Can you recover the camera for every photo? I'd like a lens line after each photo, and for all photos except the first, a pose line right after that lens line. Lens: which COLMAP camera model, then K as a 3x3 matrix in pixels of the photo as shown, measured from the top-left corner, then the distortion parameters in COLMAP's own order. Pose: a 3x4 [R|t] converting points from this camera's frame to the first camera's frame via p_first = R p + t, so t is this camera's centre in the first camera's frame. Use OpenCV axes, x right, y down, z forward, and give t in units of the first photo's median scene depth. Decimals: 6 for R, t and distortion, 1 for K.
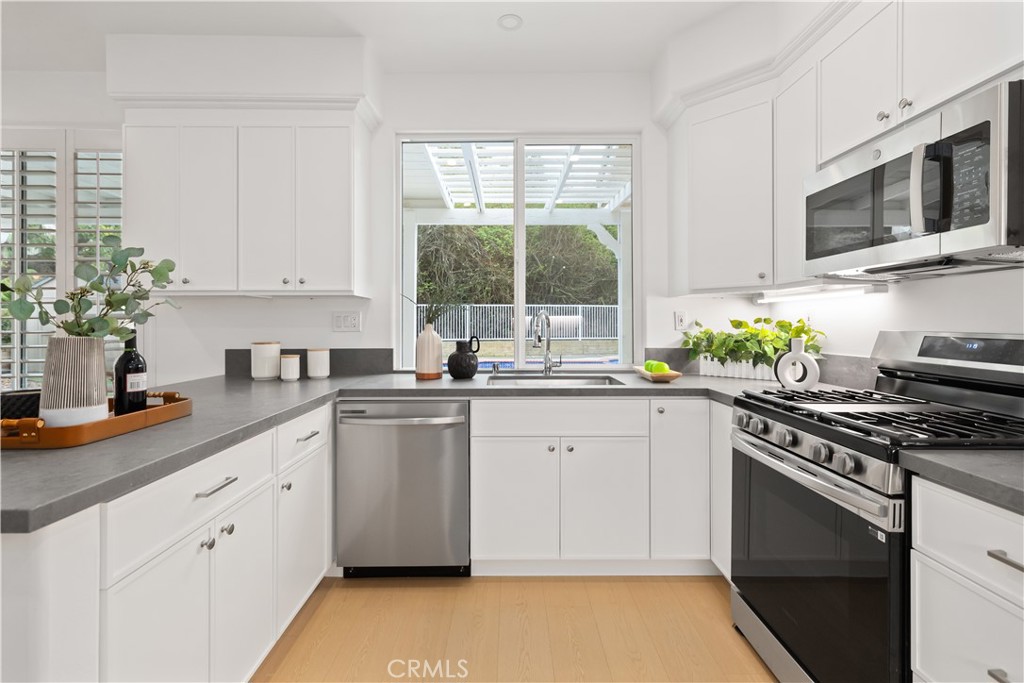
lens RADIAL K [[460.4, 0, 509.6], [0, 460.4, 327.0], [0, 0, 1]] dist [0.001065, 0.000097]
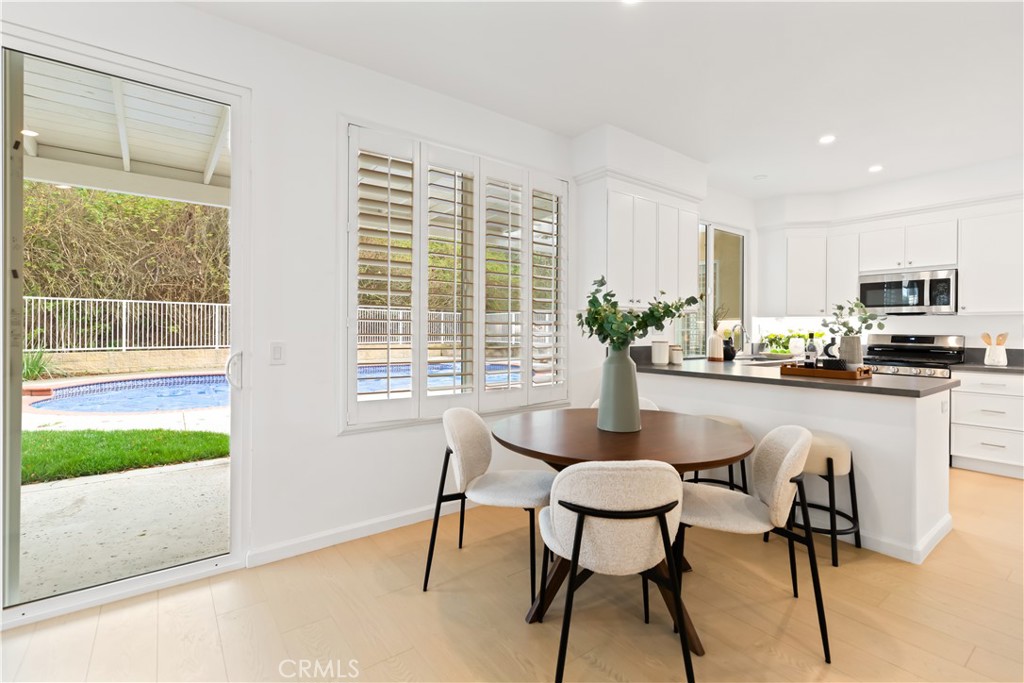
lens RADIAL K [[467.2, 0, 505.6], [0, 467.2, 330.8], [0, 0, 1]] dist [0.004325, 0.000713]
pose [[0.800521, 0.004605, 0.599286, -1.994688], [-0.004023, 0.999989, -0.002310, 0.003561], [-0.599291, -0.000562, 0.800531, 0.044867]]
